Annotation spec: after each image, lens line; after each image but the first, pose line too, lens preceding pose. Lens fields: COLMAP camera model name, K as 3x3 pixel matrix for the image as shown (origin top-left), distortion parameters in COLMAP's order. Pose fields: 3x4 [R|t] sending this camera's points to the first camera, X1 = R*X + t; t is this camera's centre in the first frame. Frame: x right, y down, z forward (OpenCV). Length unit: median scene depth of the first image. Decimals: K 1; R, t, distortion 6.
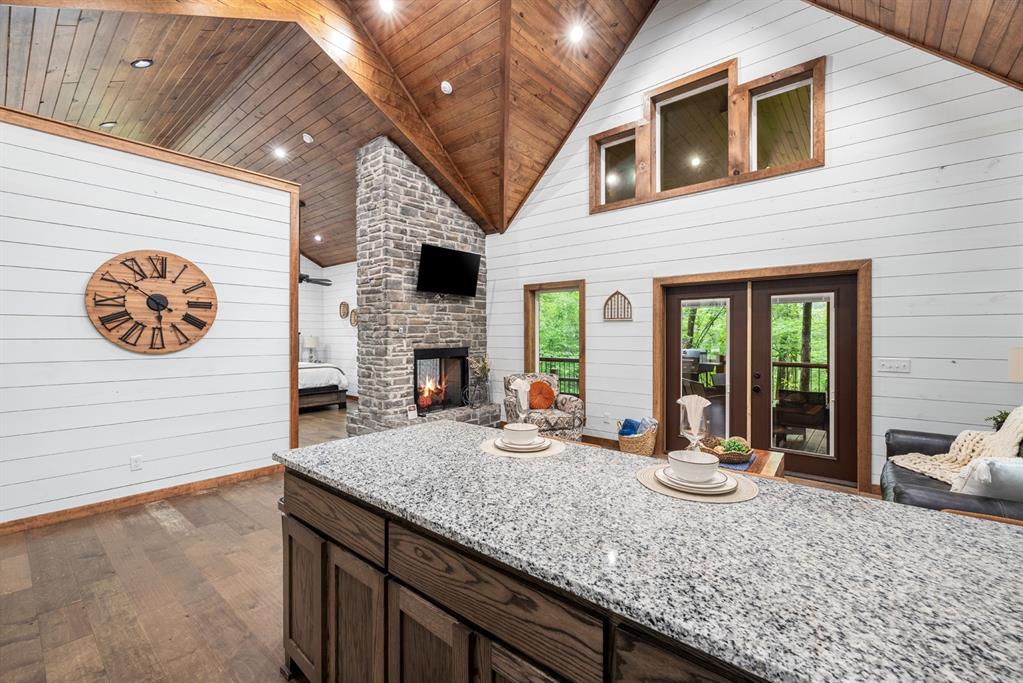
lens RADIAL K [[434.2, 0, 509.7], [0, 434.2, 332.3], [0, 0, 1]] dist [0.004130, 0.000058]
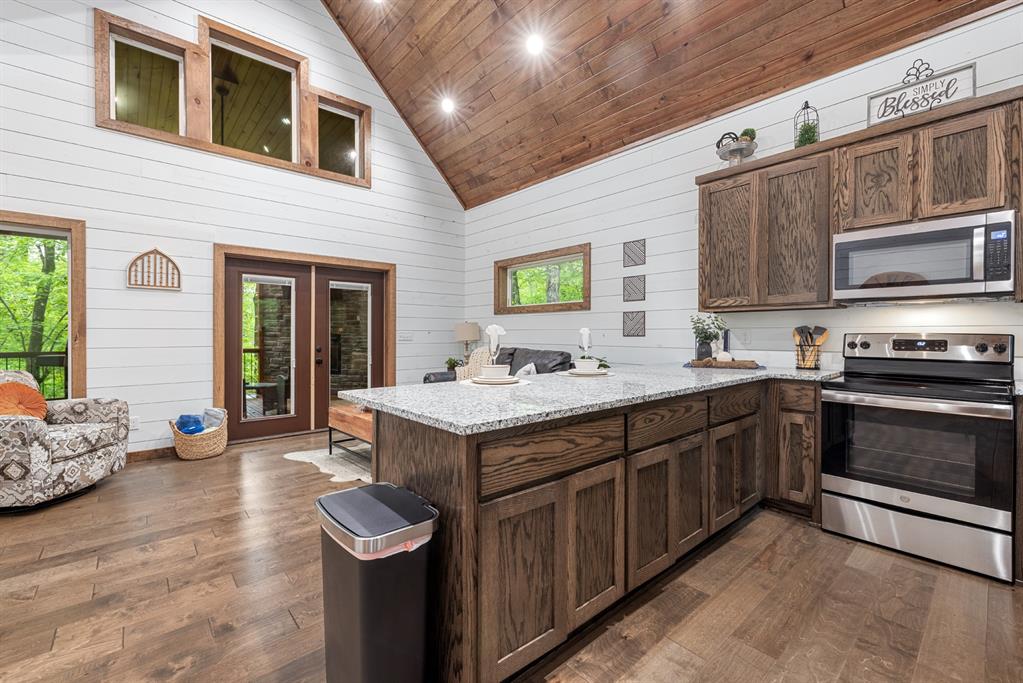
lens RADIAL K [[434.2, 0, 510.0], [0, 434.2, 335.4], [0, 0, 1]] dist [0.004130, 0.000058]
pose [[0.150103, -0.002080, 0.988668, -0.381399], [-0.006666, 0.999973, 0.003116, 0.043899], [-0.988648, -0.007059, 0.150085, 0.266328]]
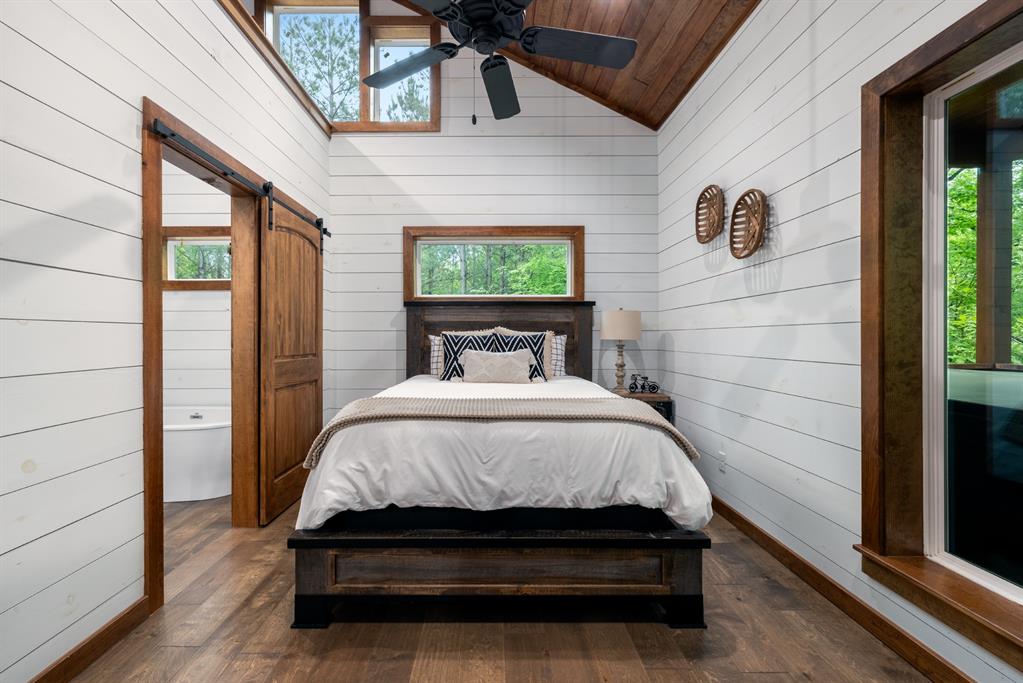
lens RADIAL K [[434.2, 0, 490.9], [0, 434.2, 339.2], [0, 0, 1]] dist [0.004130, 0.000058]
pose [[0.640536, 0.004460, -0.767916, -0.421678], [0.006139, 0.999921, 0.010928, 0.051433], [0.767904, -0.011714, 0.640458, 1.180159]]
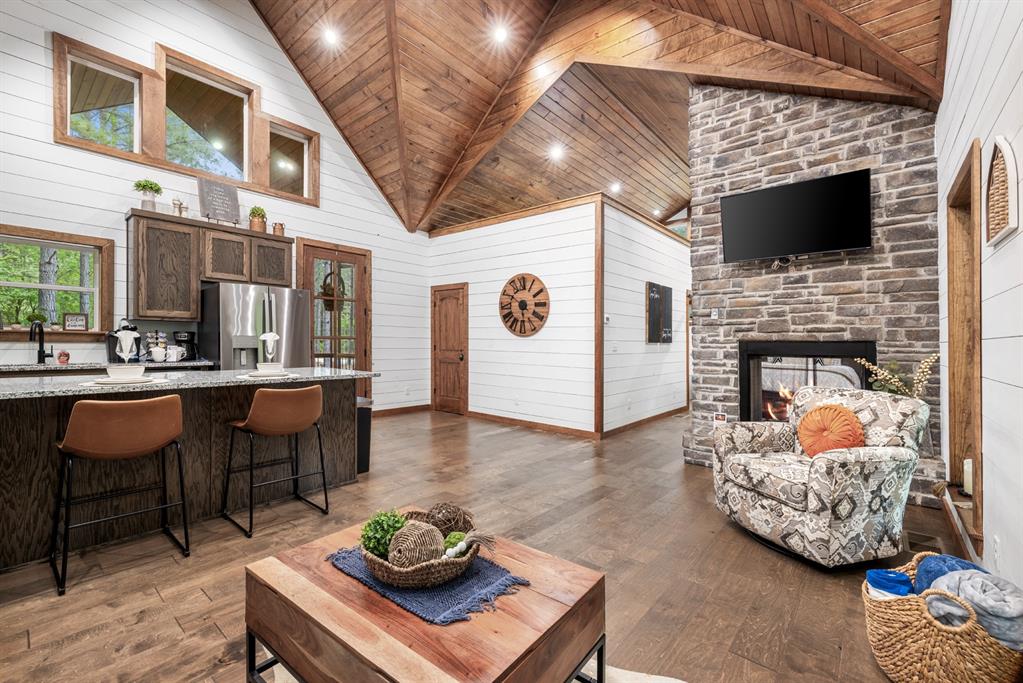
lens RADIAL K [[434.2, 0, 508.3], [0, 434.2, 335.6], [0, 0, 1]] dist [0.004130, 0.000058]
pose [[-0.003645, -0.012751, -0.999912, 0.531656], [-0.006191, 0.999900, -0.012729, 0.043663], [0.999974, 0.006144, -0.003723, 0.626866]]
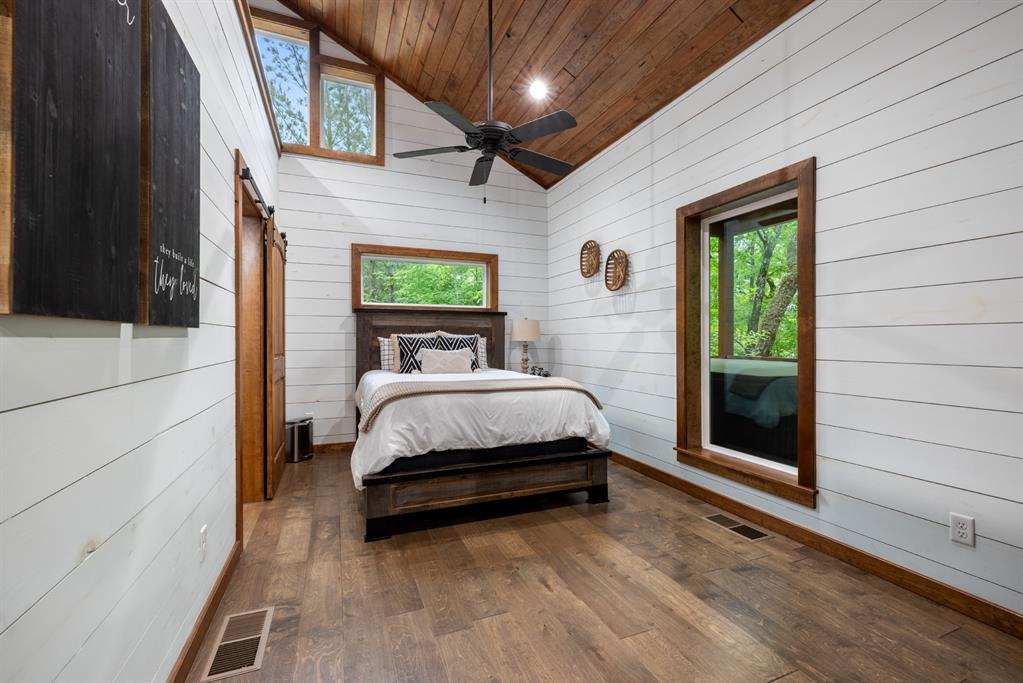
lens RADIAL K [[434.2, 0, 505.5], [0, 434.2, 338.7], [0, 0, 1]] dist [0.004130, 0.000058]
pose [[0.882217, 0.000765, -0.470842, -0.417225], [0.001376, 0.999990, 0.004201, 0.051693], [0.470840, -0.004354, 0.882208, 0.946404]]
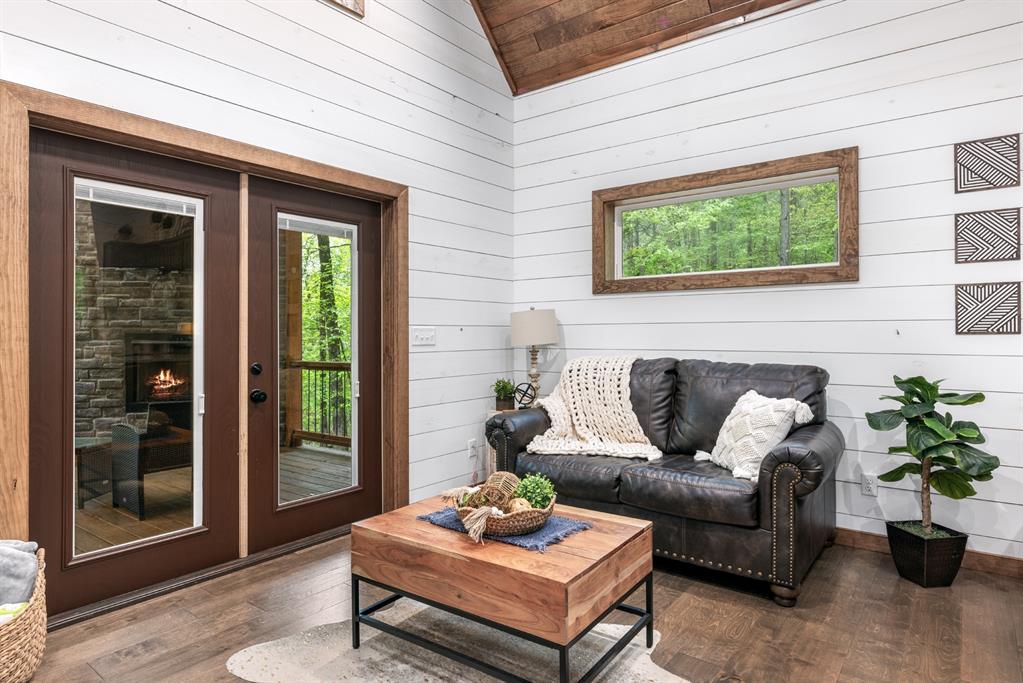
lens RADIAL K [[591.8, 0, 512.0], [0, 591.8, 333.0], [0, 0, 1]] dist [0.007850, -0.004105]
pose [[-0.044828, 0.001318, 0.998994, -0.090721], [-0.001798, 0.999997, -0.001400, 0.047093], [-0.998993, -0.001859, -0.044825, 0.589622]]
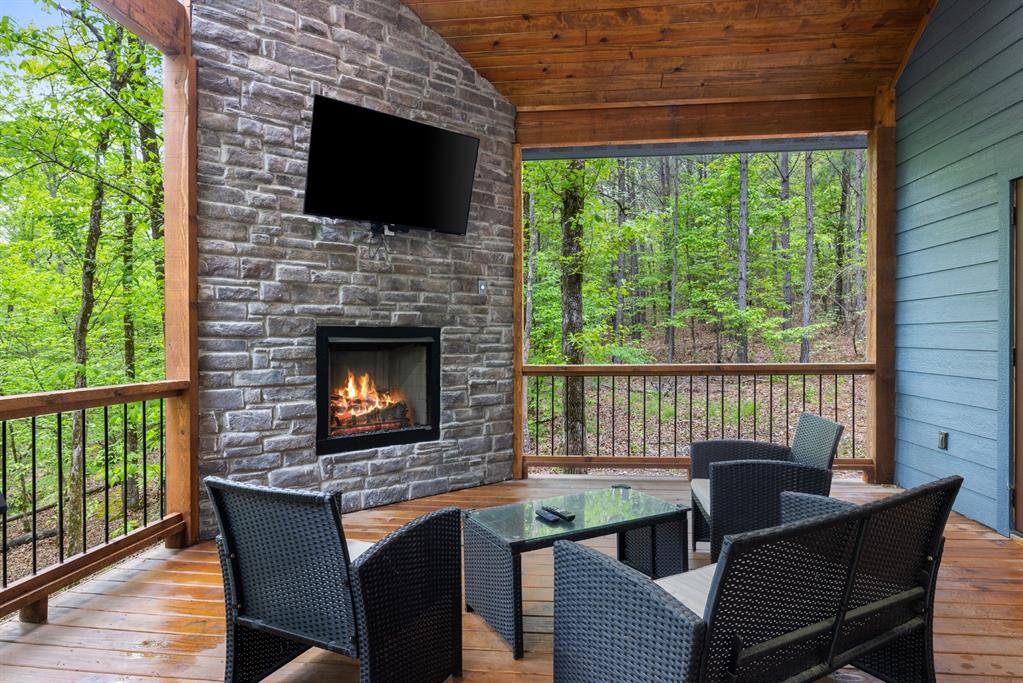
lens RADIAL K [[591.8, 0, 508.6], [0, 591.8, 335.5], [0, 0, 1]] dist [0.007850, -0.004105]
pose [[-0.566770, -0.004353, 0.823864, 0.368849], [-0.007008, 0.999975, 0.000463, 0.056033], [-0.823846, -0.005511, -0.566787, 1.468469]]
